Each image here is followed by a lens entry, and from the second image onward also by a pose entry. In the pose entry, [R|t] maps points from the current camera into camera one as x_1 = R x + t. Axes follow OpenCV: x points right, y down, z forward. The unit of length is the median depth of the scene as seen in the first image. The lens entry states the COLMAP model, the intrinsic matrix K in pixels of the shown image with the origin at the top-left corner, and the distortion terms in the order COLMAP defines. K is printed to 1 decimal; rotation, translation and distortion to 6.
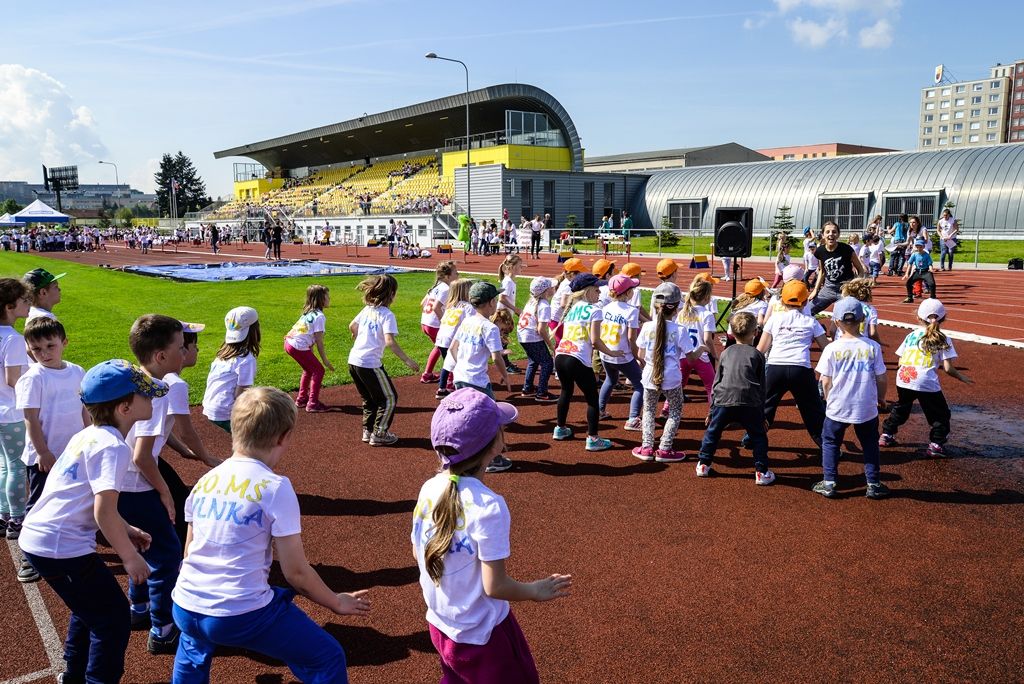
lens RADIAL K [[777.0, 0, 512.0], [0, 777.0, 342.0], [0, 0, 1]] dist [-0.007311, -0.002591]
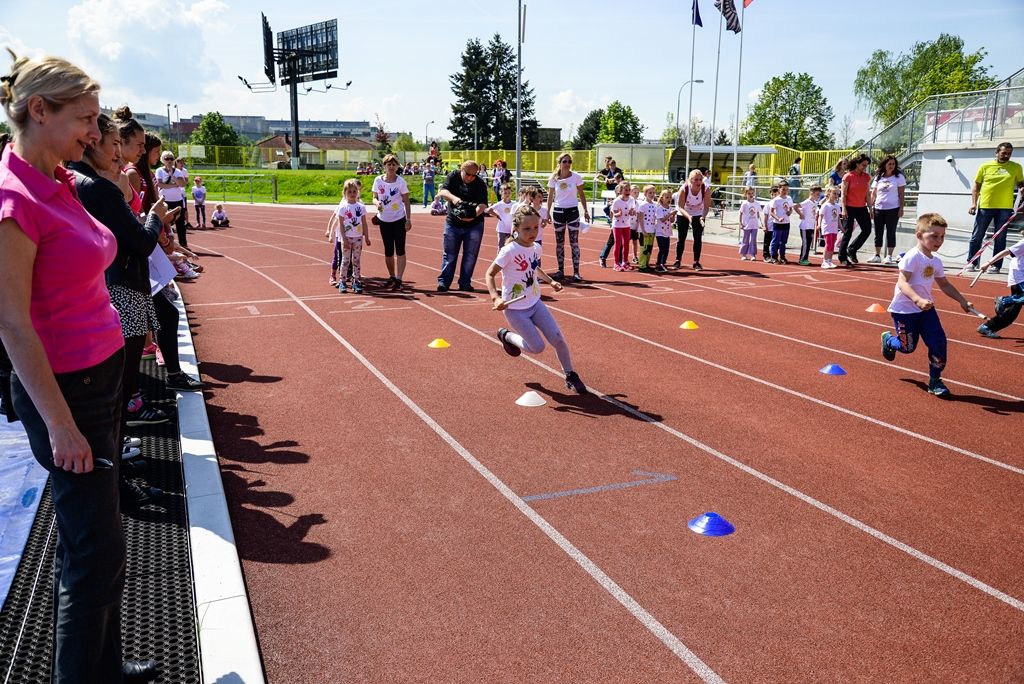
lens RADIAL K [[886.8, 0, 512.0], [0, 886.8, 342.0], [0, 0, 1]] dist [0.003727, 0.014209]
pose [[0.958436, 0.072987, -0.275816, -0.228345], [-0.062634, 0.996968, 0.046175, -0.058016], [0.278349, -0.026981, 0.960101, 0.392596]]
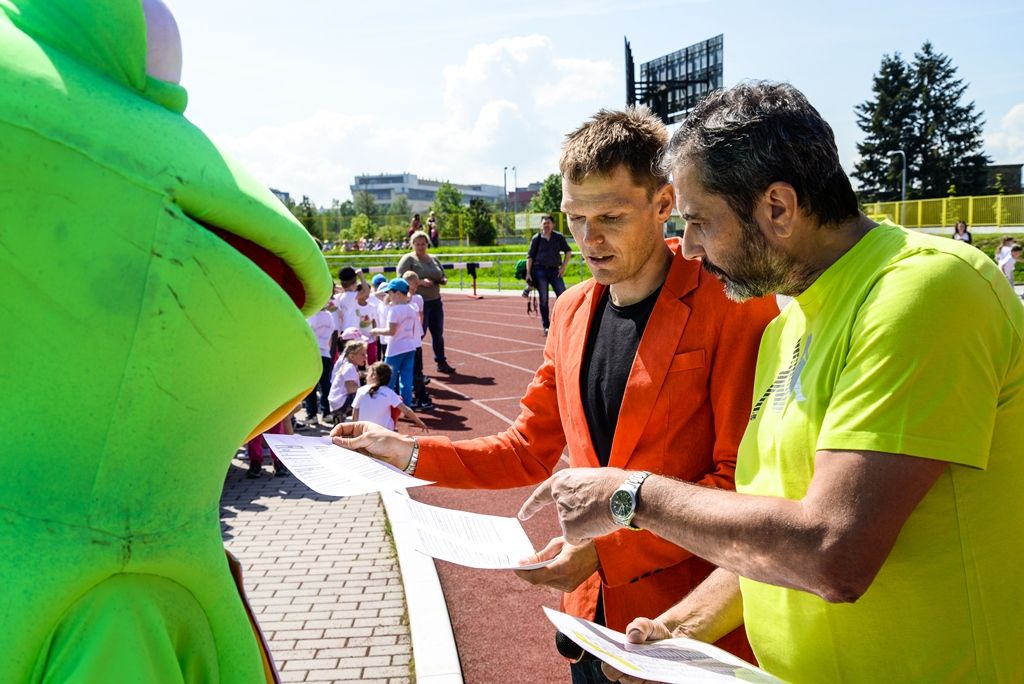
lens RADIAL K [[1038.7, 0, 512.0], [0, 1038.7, 342.0], [0, 0, 1]] dist [0.127068, 0.003184]
pose [[0.800163, 0.045704, -0.598039, -0.261440], [-0.071554, 0.997246, -0.019525, -0.064931], [0.595500, 0.058415, 0.801229, 0.435996]]
